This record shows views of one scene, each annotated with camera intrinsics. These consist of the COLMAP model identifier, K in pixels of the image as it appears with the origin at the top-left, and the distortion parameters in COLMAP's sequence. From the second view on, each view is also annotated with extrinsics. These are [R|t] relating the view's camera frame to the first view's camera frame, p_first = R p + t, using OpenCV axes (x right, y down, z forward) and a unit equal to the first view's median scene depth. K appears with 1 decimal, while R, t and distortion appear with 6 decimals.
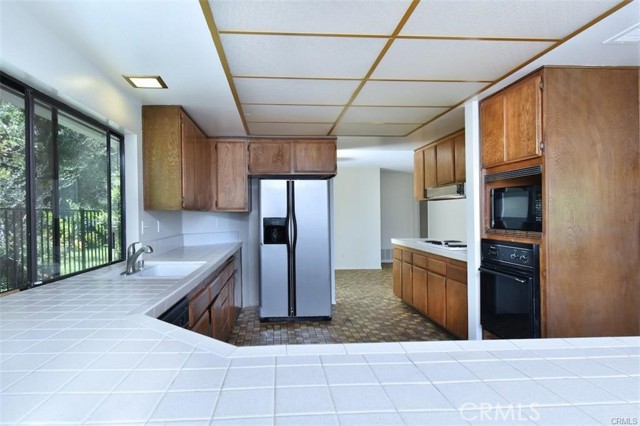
lens RADIAL K [[373.8, 0, 320.0], [0, 373.8, 216.6], [0, 0, 1]] dist [-0.000691, -0.000578]
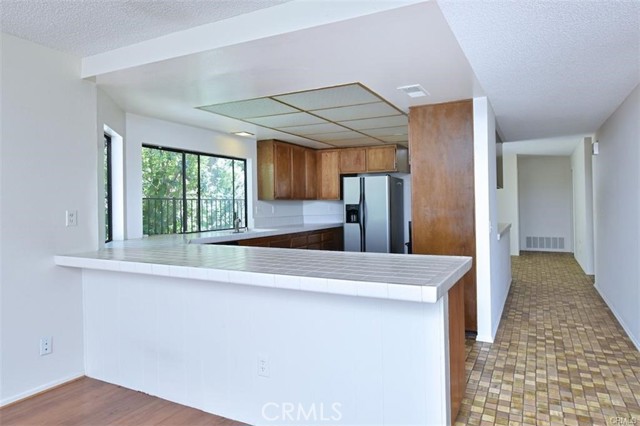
lens RADIAL K [[373.8, 0, 320.2], [0, 373.8, 208.2], [0, 0, 1]] dist [-0.000691, -0.000578]
pose [[0.845019, 0.007197, -0.534688, 0.525047], [-0.000286, 0.999915, 0.013006, -0.000327], [0.534736, -0.010838, 0.844950, -0.245957]]
